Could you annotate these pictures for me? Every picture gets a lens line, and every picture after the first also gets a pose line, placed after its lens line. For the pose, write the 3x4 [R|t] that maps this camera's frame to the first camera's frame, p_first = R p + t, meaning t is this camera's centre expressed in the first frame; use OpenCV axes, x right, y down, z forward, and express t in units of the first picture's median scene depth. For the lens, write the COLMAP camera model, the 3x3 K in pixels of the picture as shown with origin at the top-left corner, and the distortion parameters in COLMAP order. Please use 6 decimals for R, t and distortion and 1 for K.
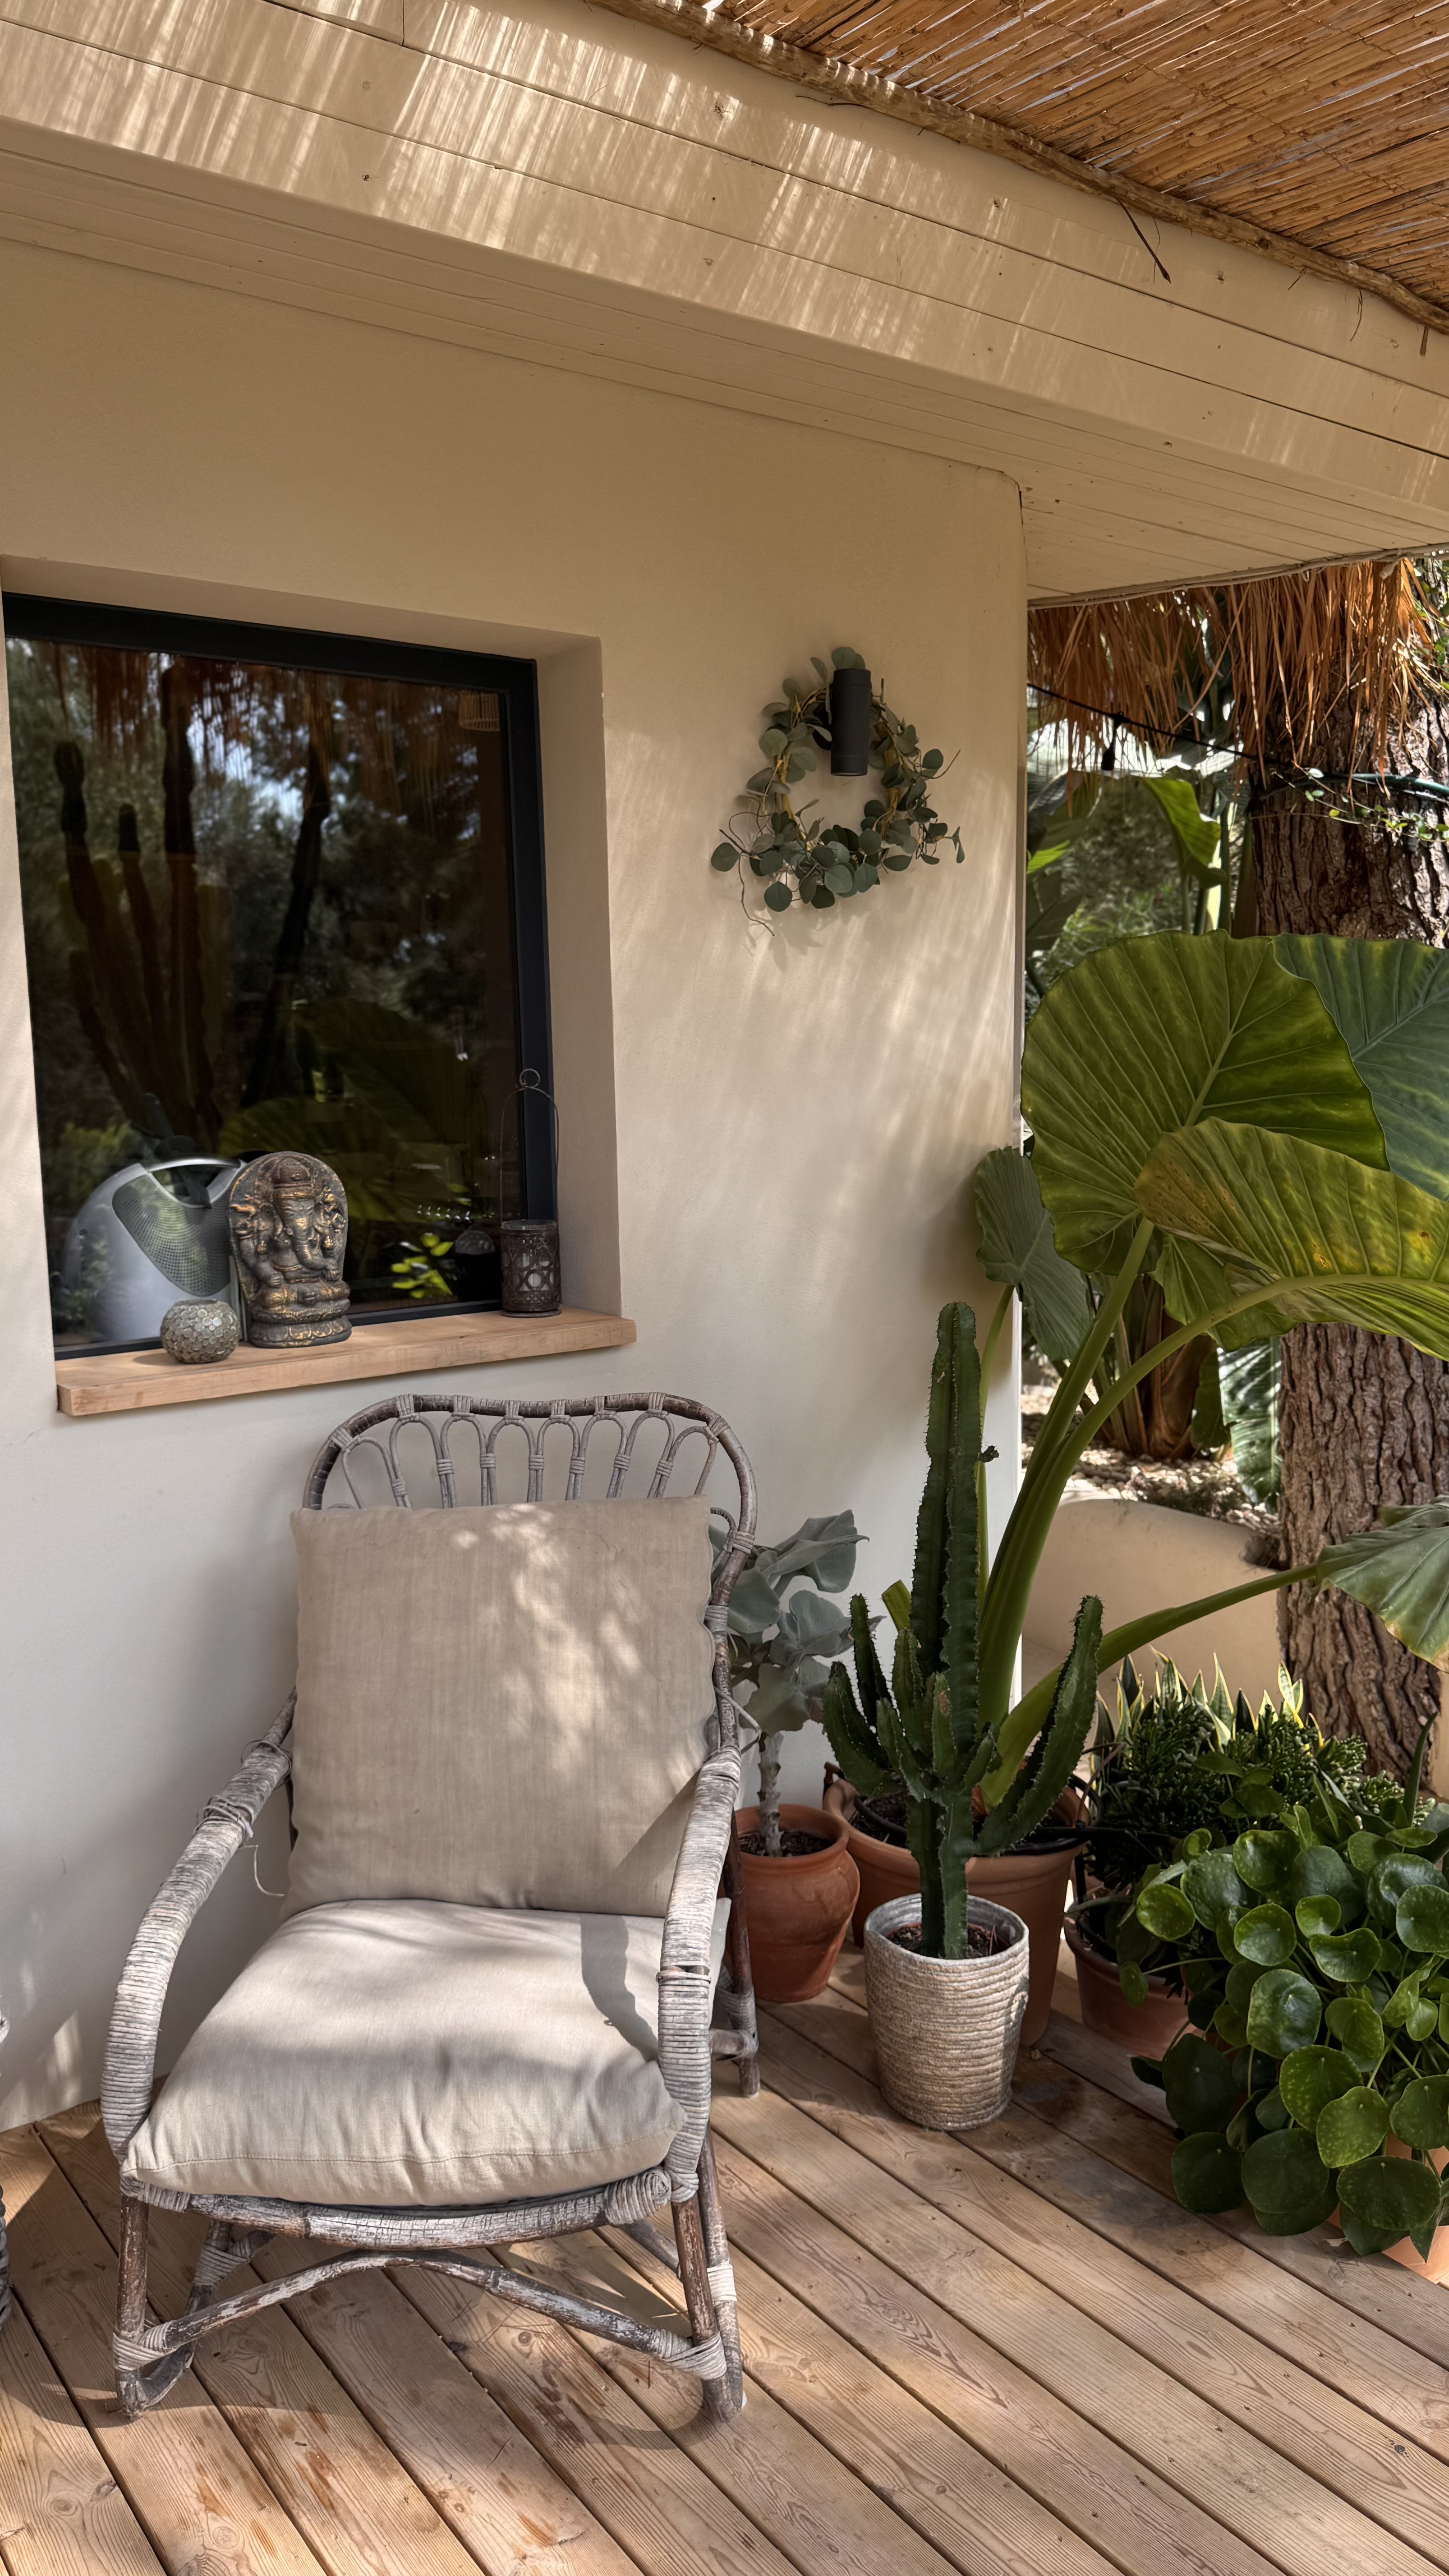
lens RADIAL K [[1839.5, 0, 744.3], [0, 1839.5, 1285.2], [0, 0, 1]] dist [0.044751, -0.052551]
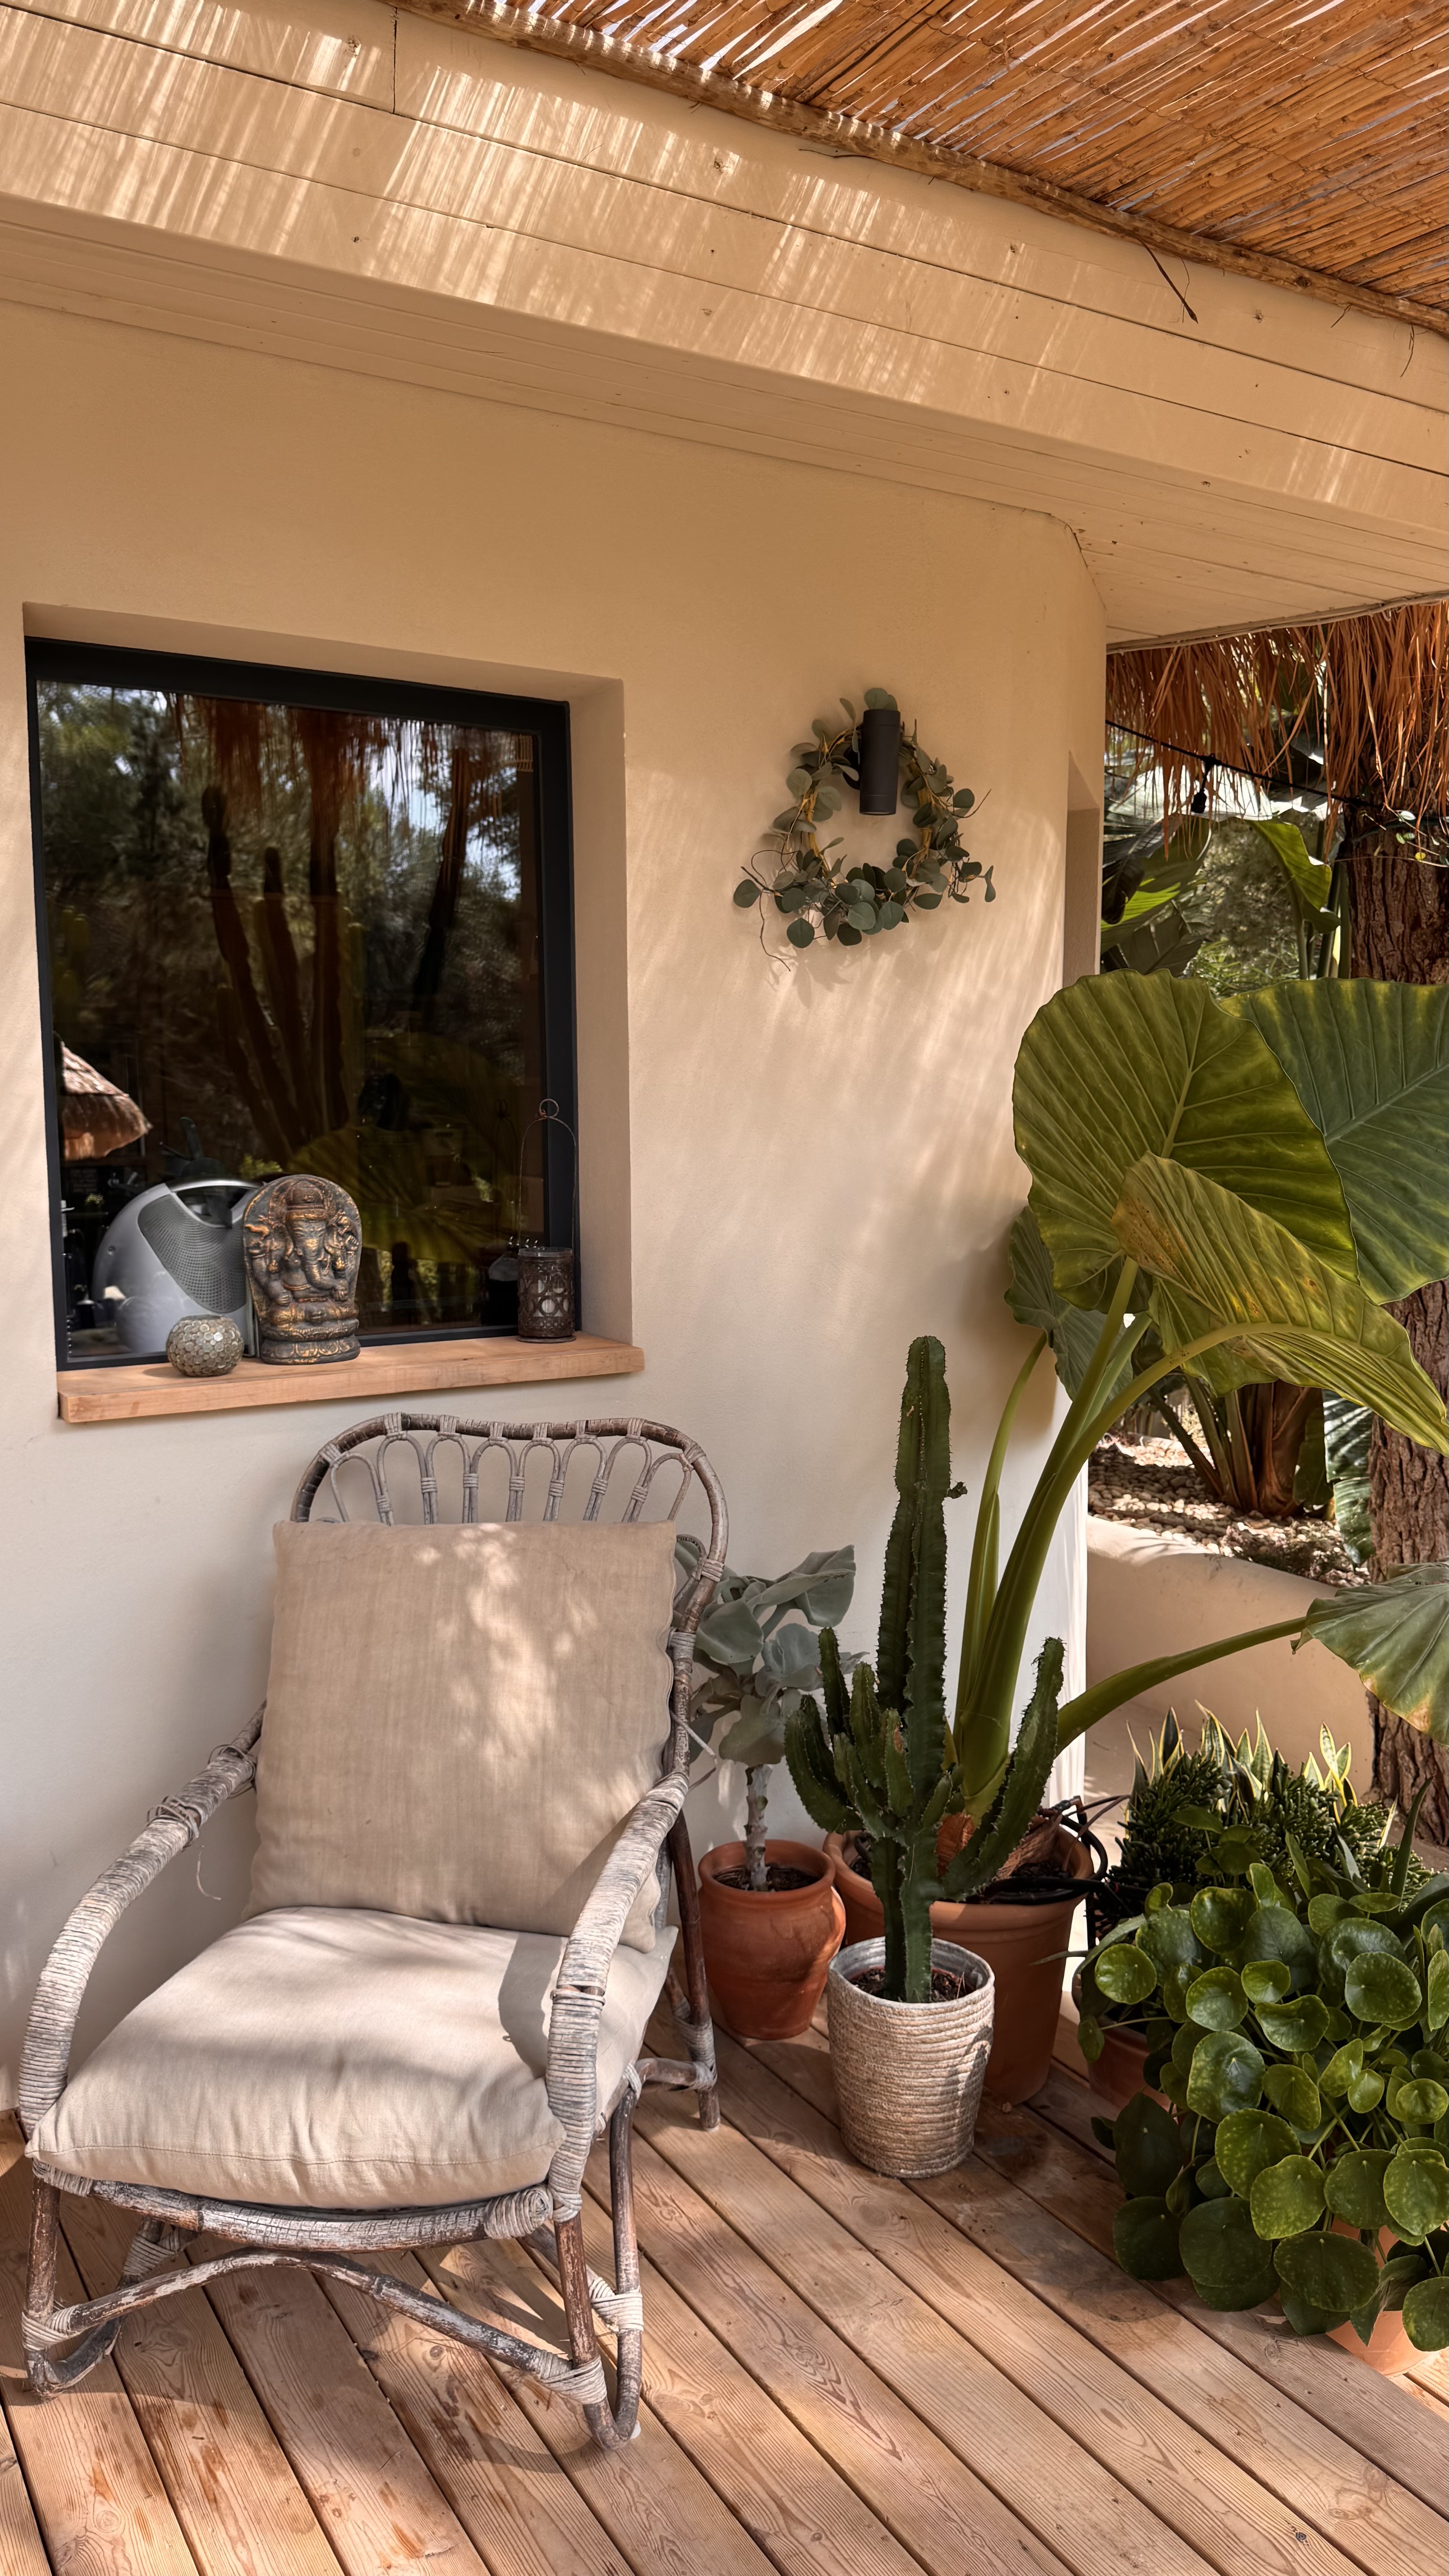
lens RADIAL K [[1842.0, 0, 763.8], [0, 1842.0, 1283.6], [0, 0, 1]] dist [0.046776, -0.054901]
pose [[0.995331, 0.024817, -0.093270, 0.123624], [-0.027233, 0.999323, -0.024721, 0.008030], [0.092594, 0.027146, 0.995334, -0.001743]]
